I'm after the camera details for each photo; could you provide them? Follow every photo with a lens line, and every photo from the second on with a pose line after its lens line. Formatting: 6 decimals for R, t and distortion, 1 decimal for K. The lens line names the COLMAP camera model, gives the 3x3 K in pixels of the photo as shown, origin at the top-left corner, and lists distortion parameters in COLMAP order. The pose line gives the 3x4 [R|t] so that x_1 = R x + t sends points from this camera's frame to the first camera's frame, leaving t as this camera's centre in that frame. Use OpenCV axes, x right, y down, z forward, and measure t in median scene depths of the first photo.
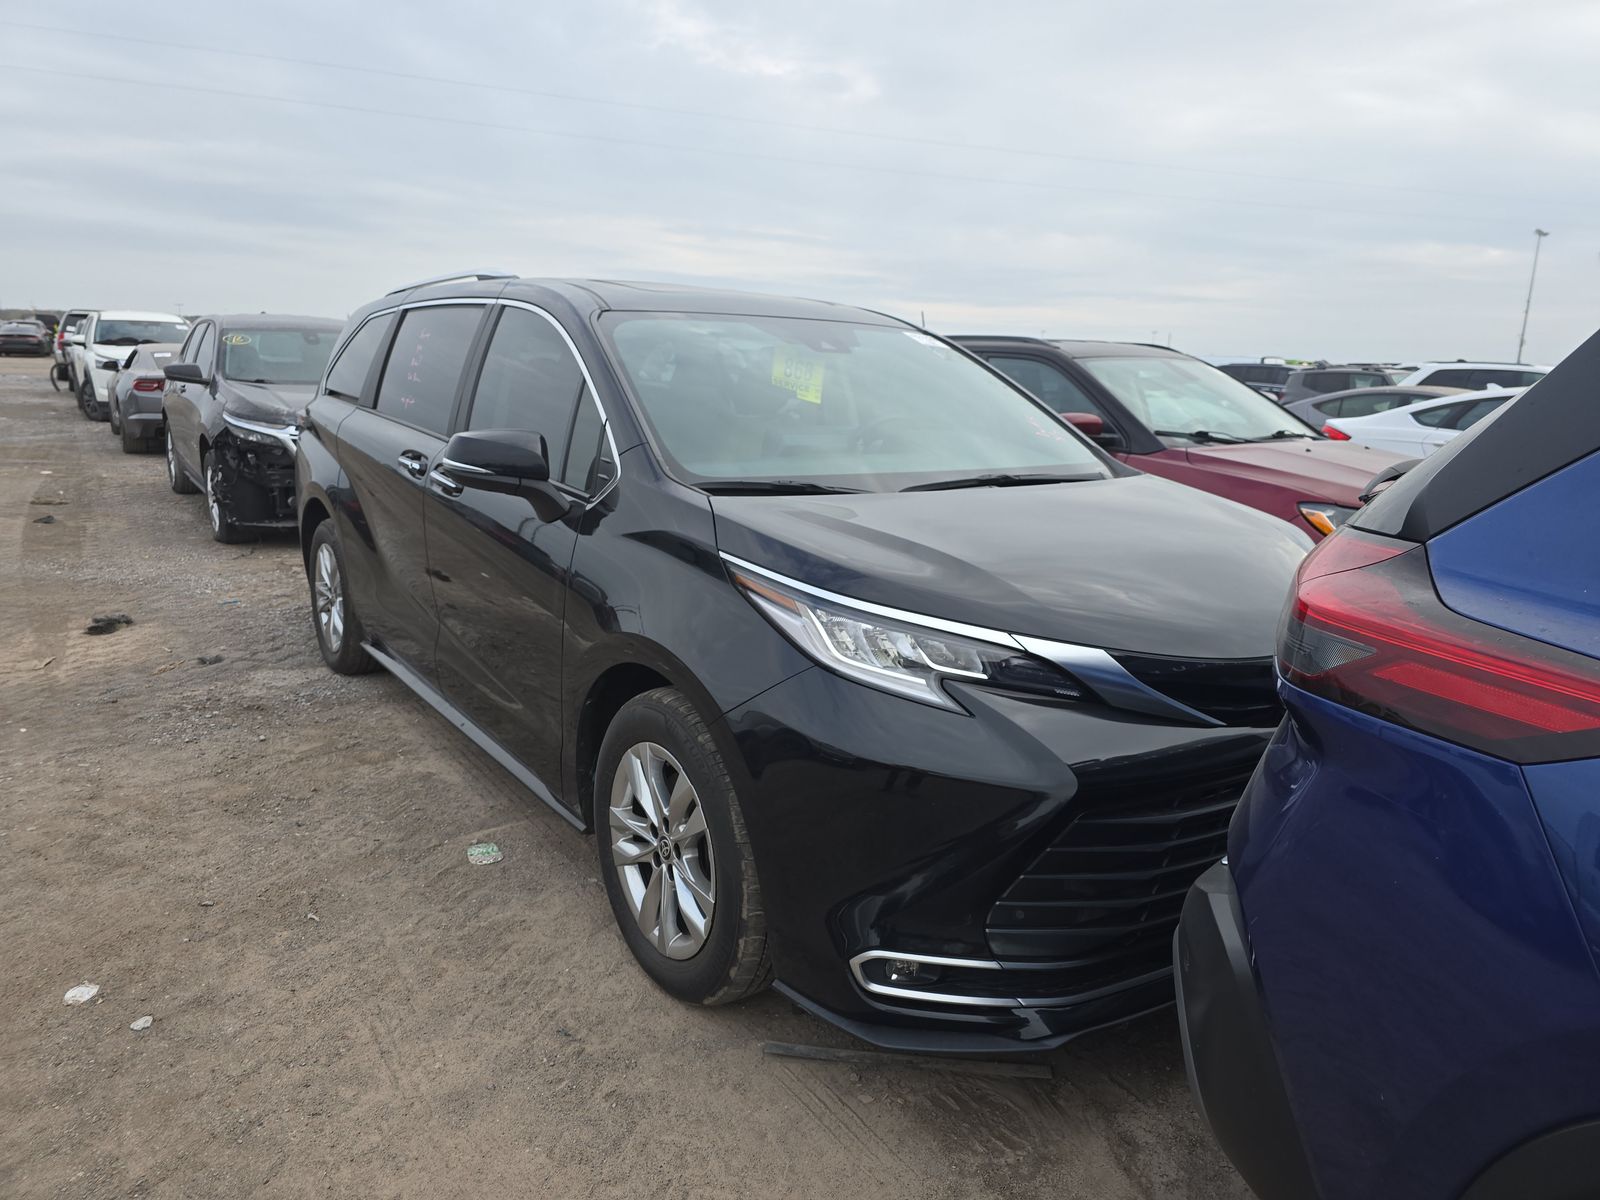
lens RADIAL K [[1088.0, 0, 865.1], [0, 1088.0, 560.3], [0, 0, 1]] dist [0.051103, -0.045222]
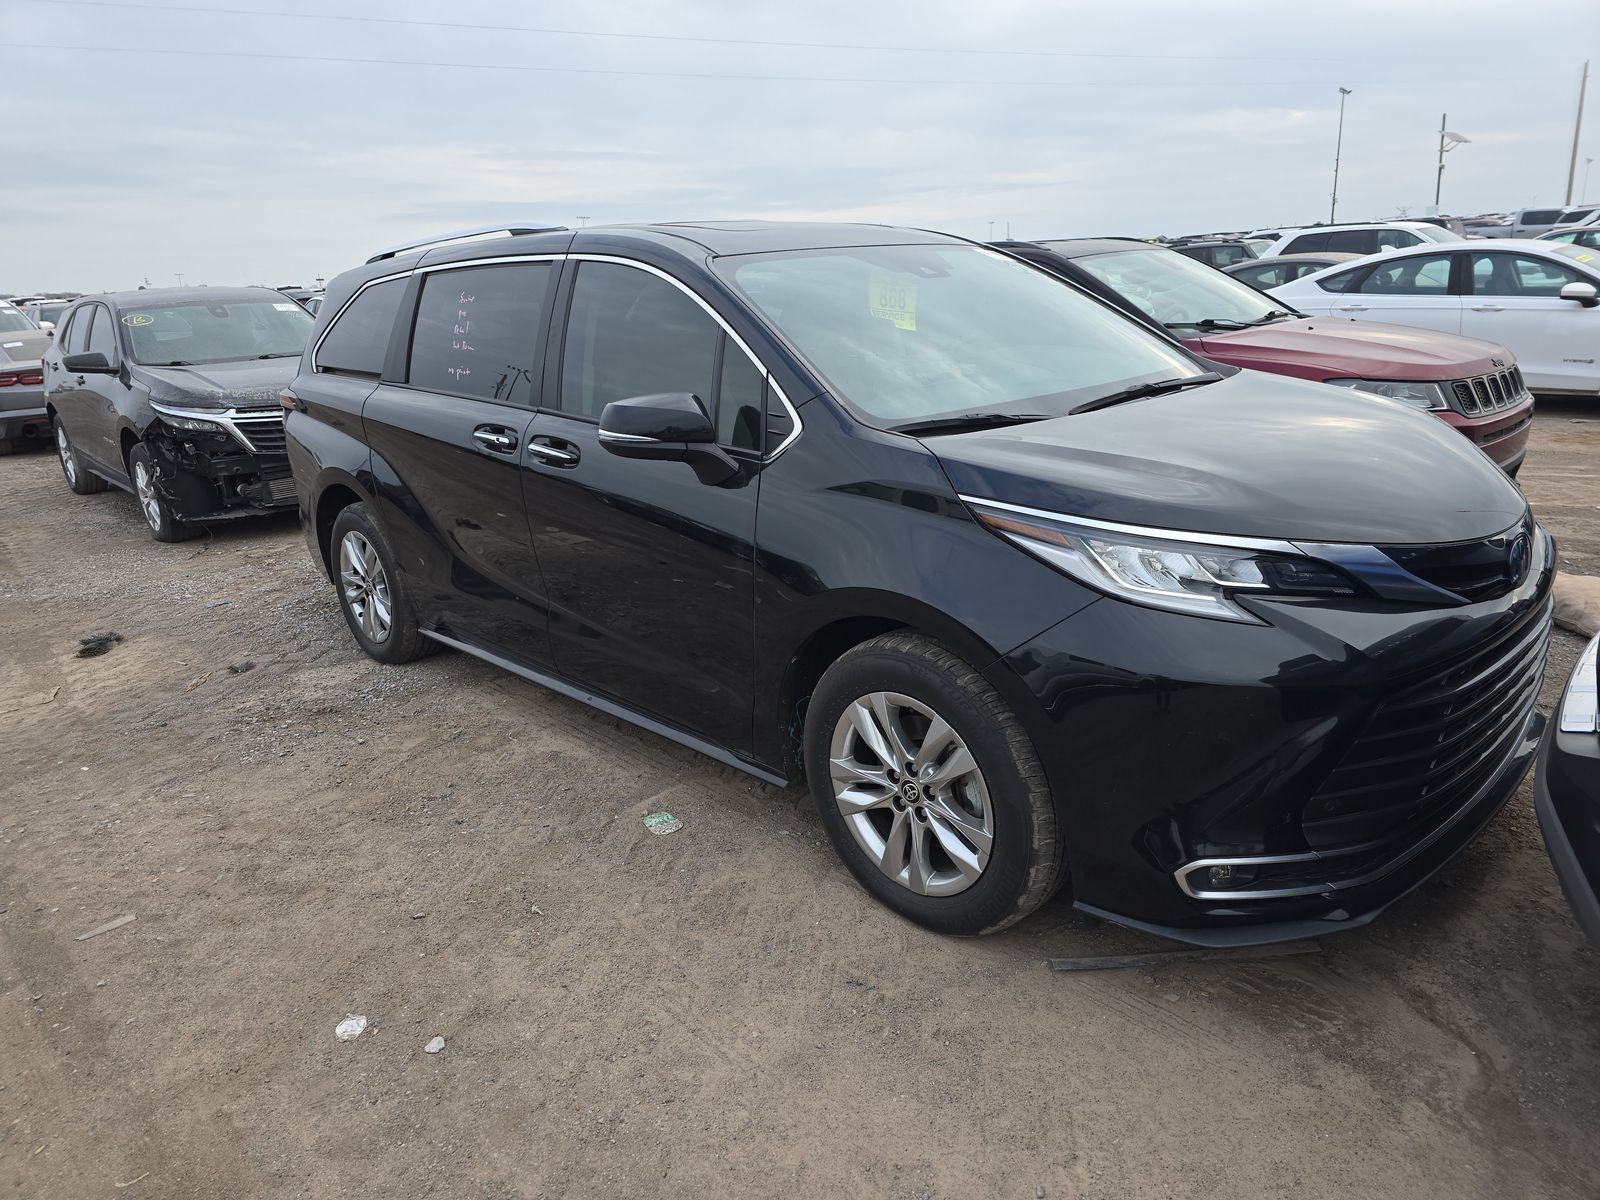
lens RADIAL K [[1088.0, 0, 808.3], [0, 1088.0, 553.4], [0, 0, 1]] dist [0.051103, -0.045222]
pose [[0.986370, -0.121406, 0.111067, -0.316409], [0.112920, 0.990397, 0.079767, -0.040449], [-0.119684, -0.066138, 0.990607, 0.024246]]
